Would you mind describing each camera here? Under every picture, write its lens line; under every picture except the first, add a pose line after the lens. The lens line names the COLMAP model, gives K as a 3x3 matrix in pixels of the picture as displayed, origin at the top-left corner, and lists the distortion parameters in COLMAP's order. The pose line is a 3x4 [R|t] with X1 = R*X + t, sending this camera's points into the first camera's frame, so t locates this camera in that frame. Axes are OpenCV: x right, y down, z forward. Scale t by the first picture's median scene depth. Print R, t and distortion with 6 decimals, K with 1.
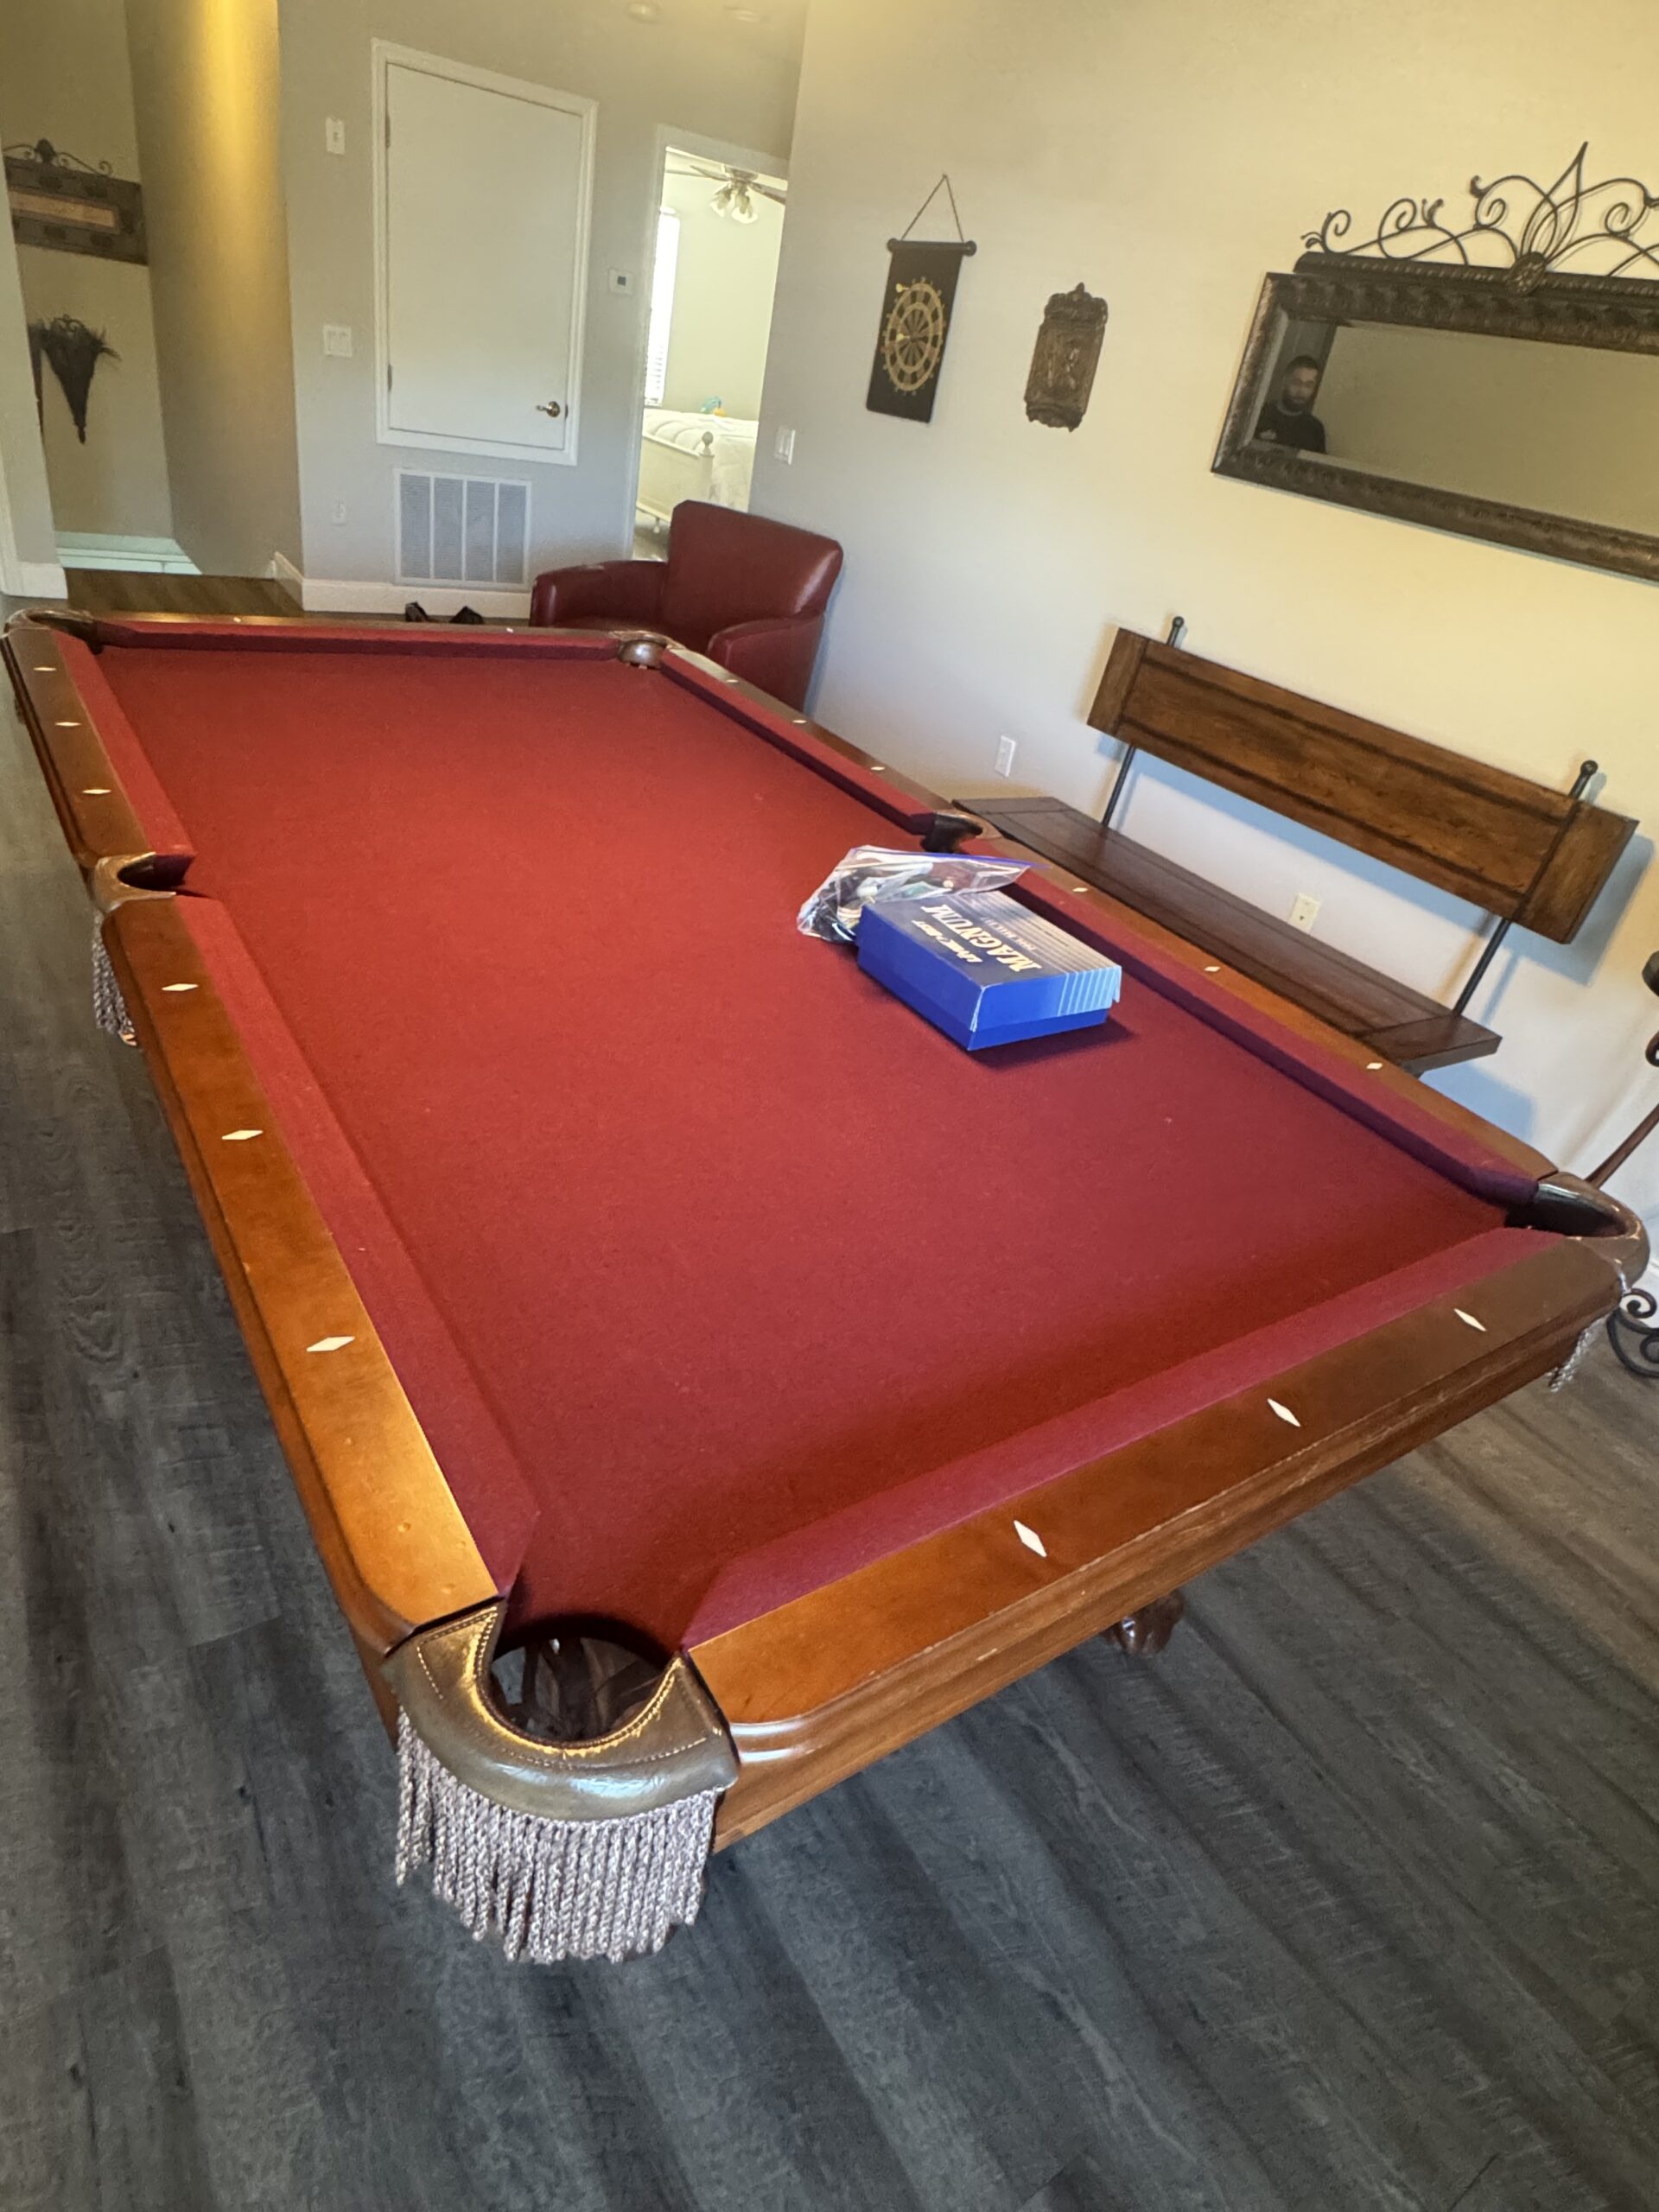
lens RADIAL K [[1242.2, 0, 829.4], [0, 1242.2, 1084.5], [0, 0, 1]] dist [-0.000489, -0.001100]
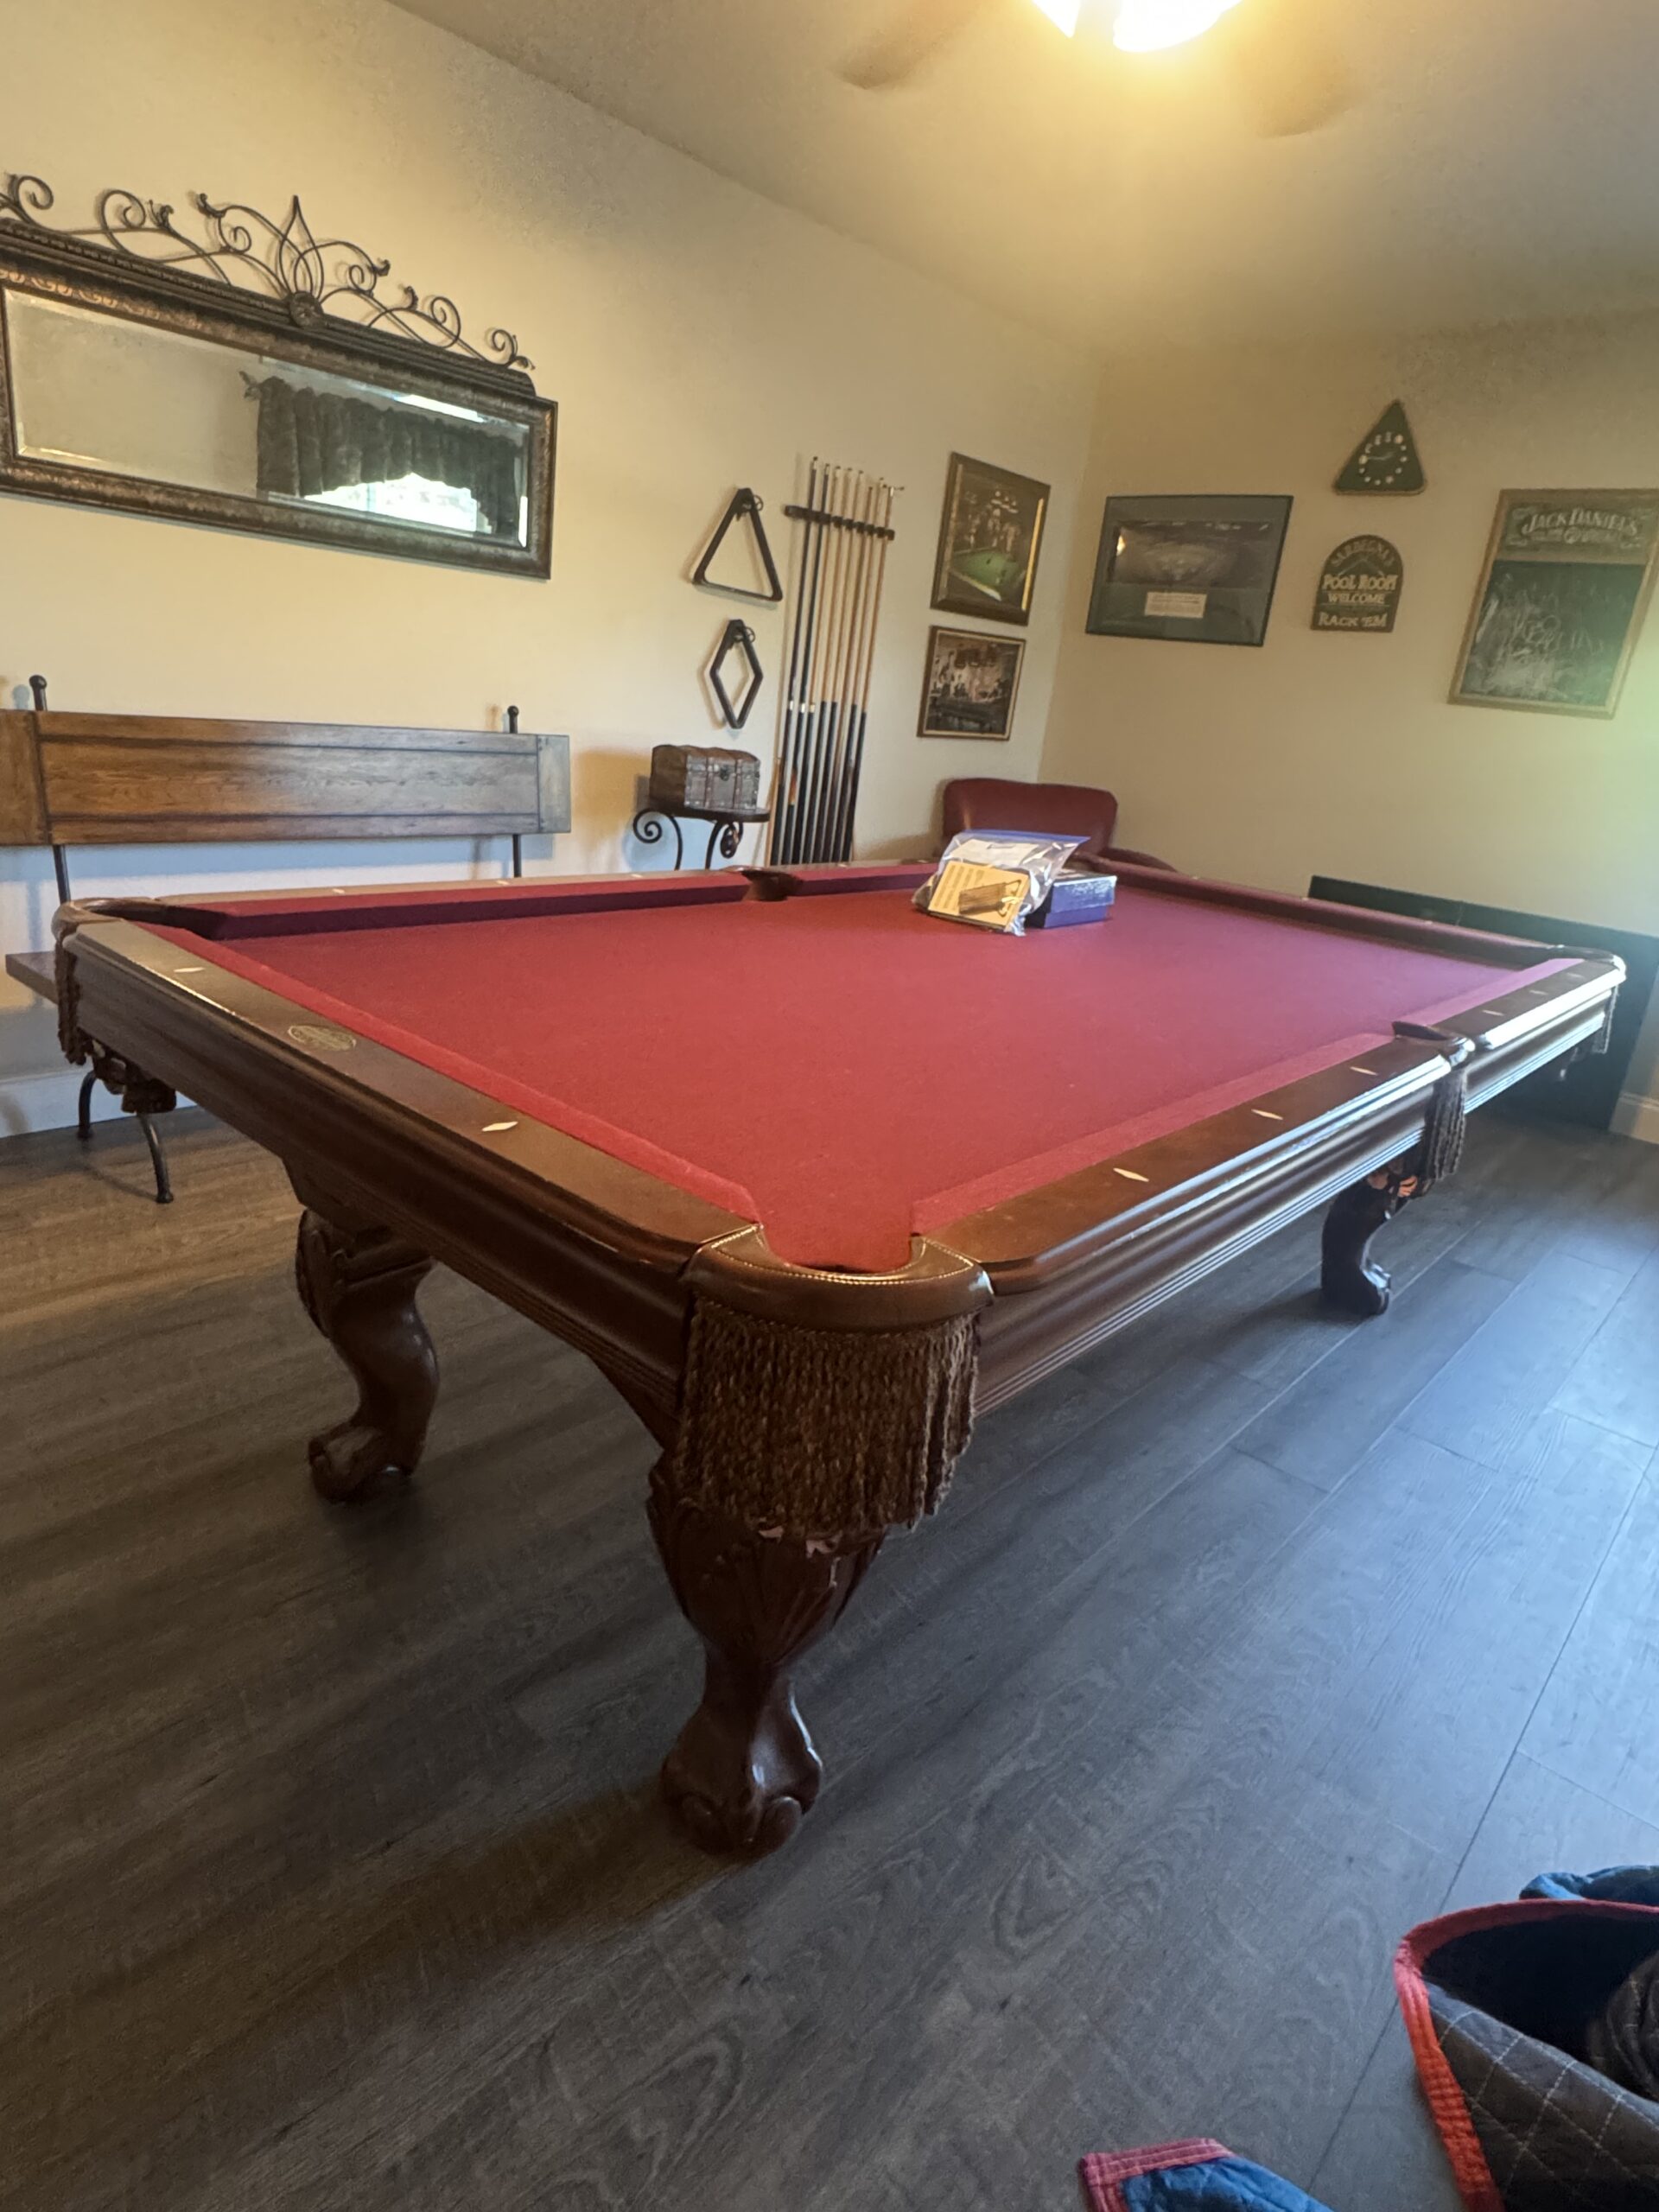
lens RADIAL K [[1241.5, 0, 832.7], [0, 1241.5, 1100.1], [0, 0, 1]] dist [-0.006796, 0.002431]
pose [[-0.234215, -0.503701, 0.831522, -0.773205], [0.356666, 0.751154, 0.555480, -0.537356], [-0.904397, 0.426677, 0.003721, 0.820641]]
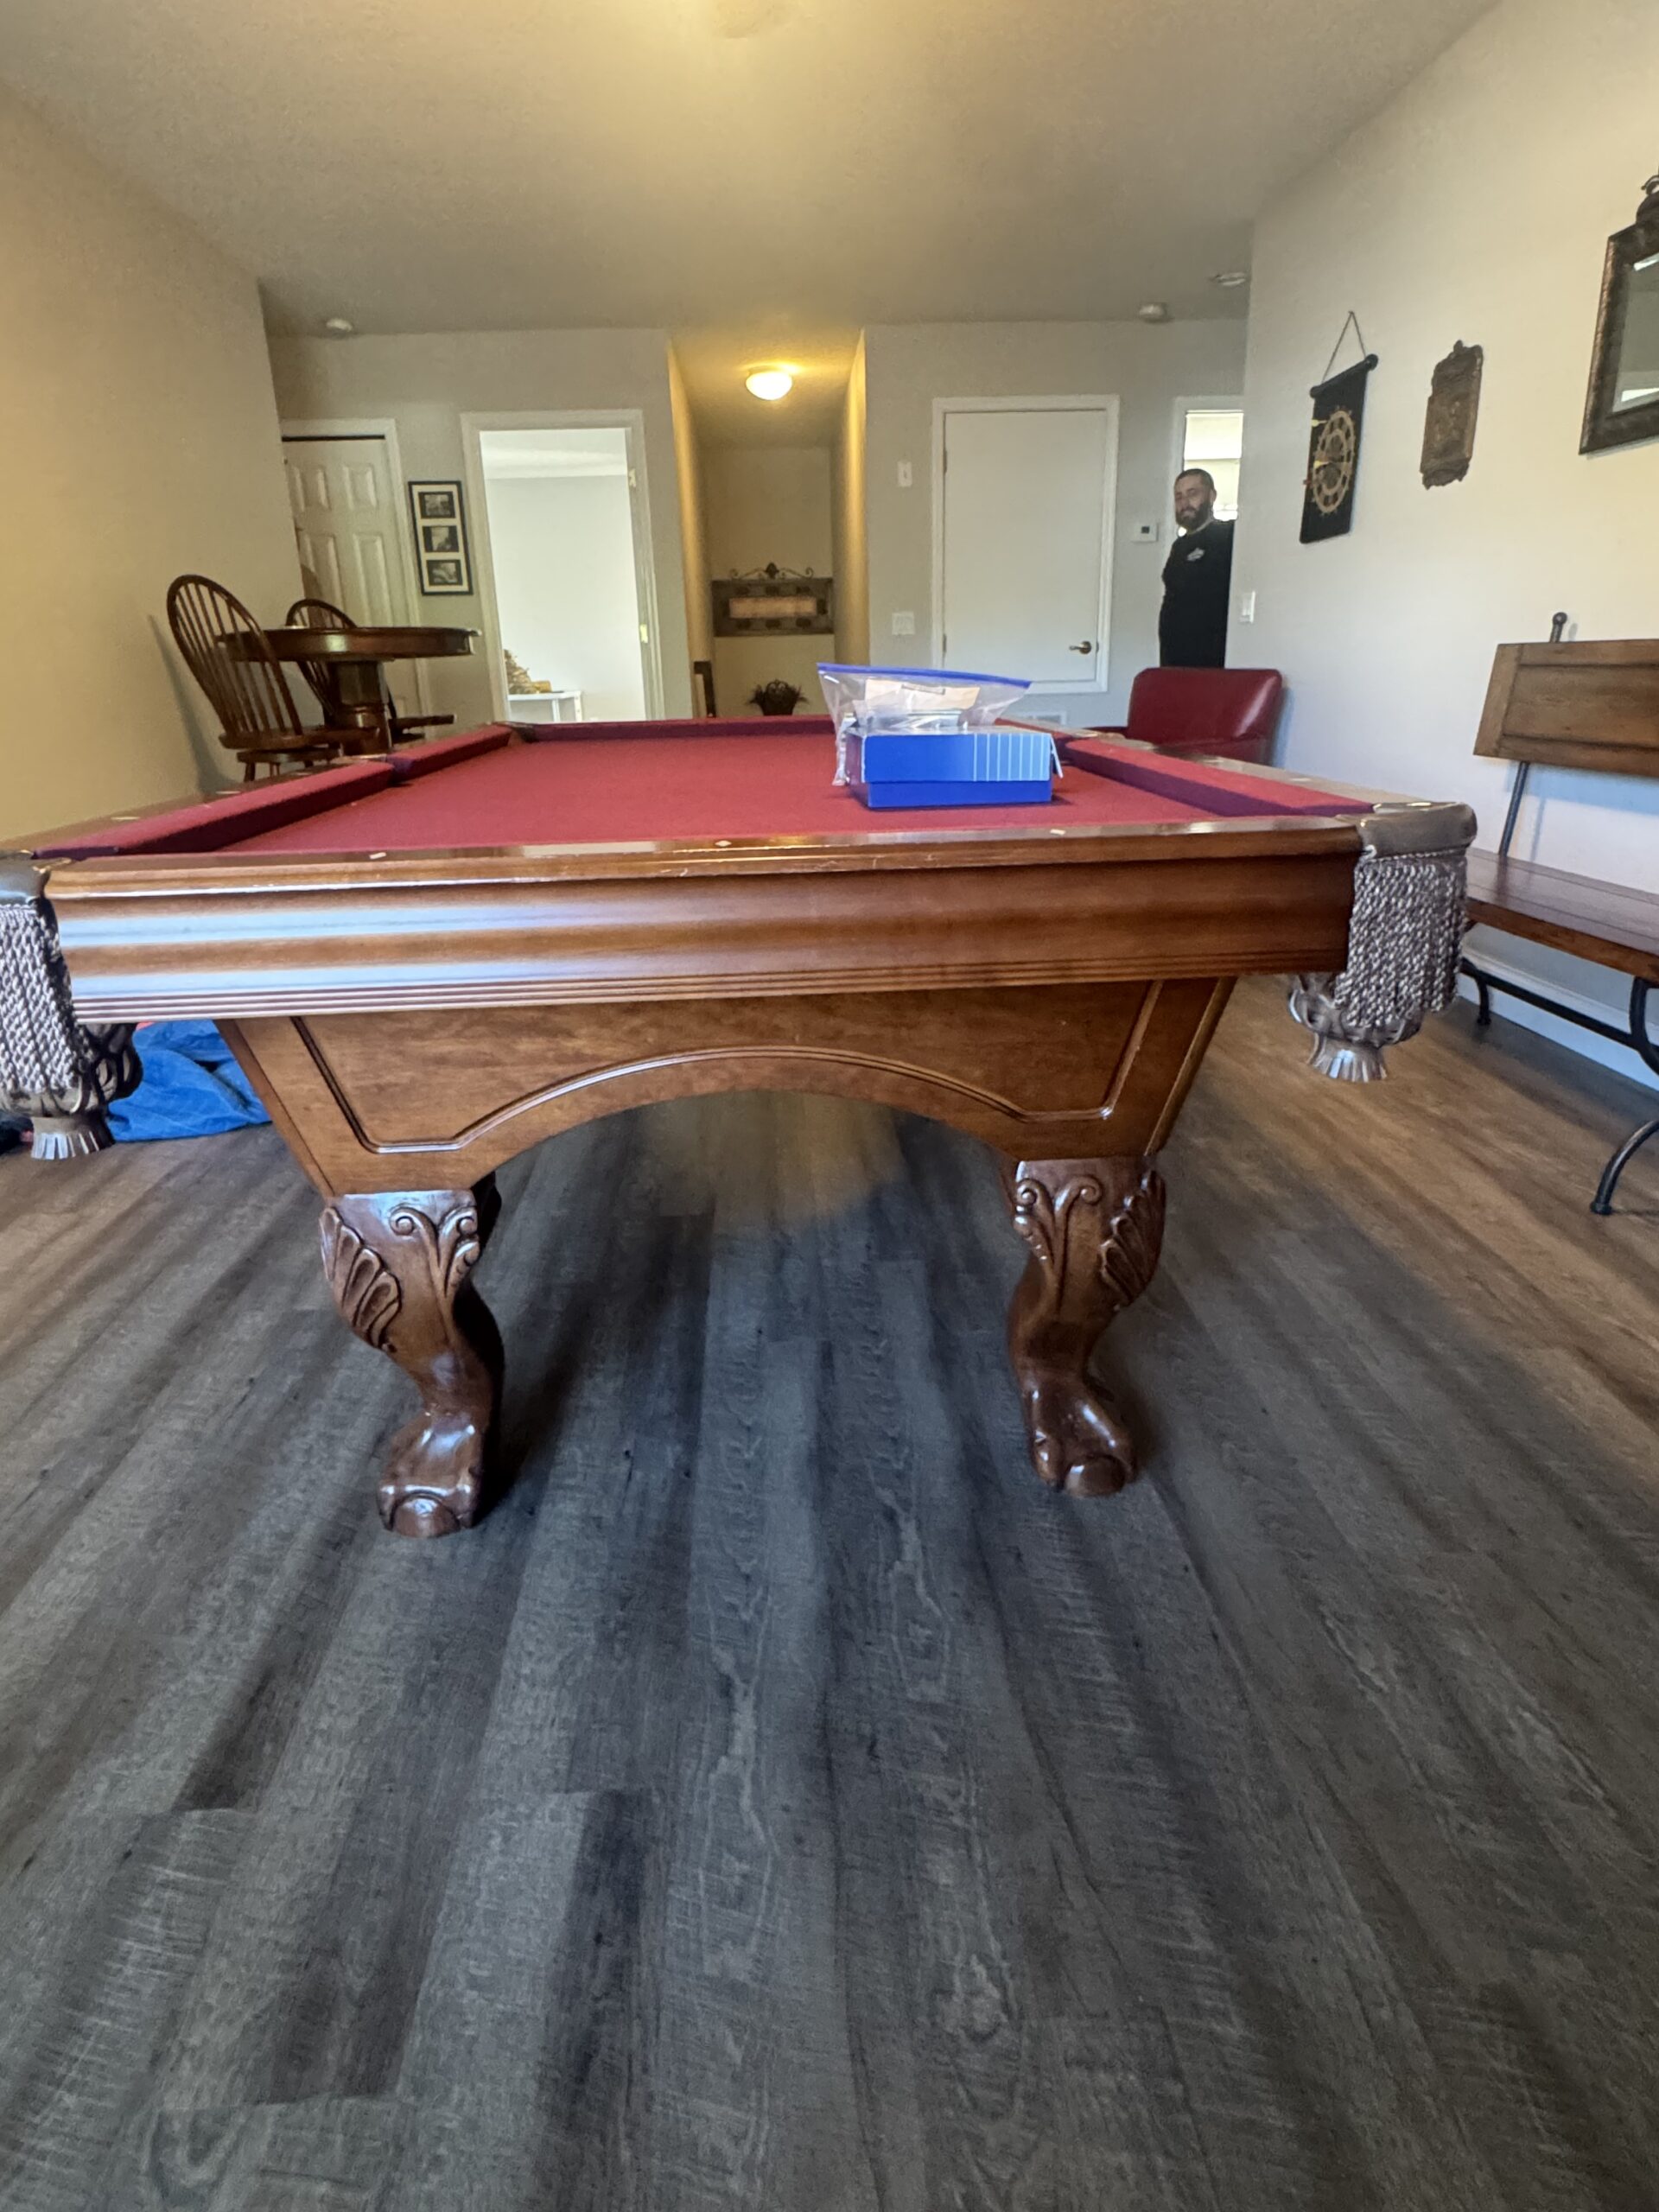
lens RADIAL K [[1238.8, 0, 840.7], [0, 1238.8, 1103.8], [0, 0, 1]] dist [-0.004578, 0.003631]
pose [[0.853593, -0.017014, -0.520662, 0.370287], [-0.104768, 0.973439, -0.203570, 0.253561], [0.510296, 0.228315, 0.829138, 0.096858]]
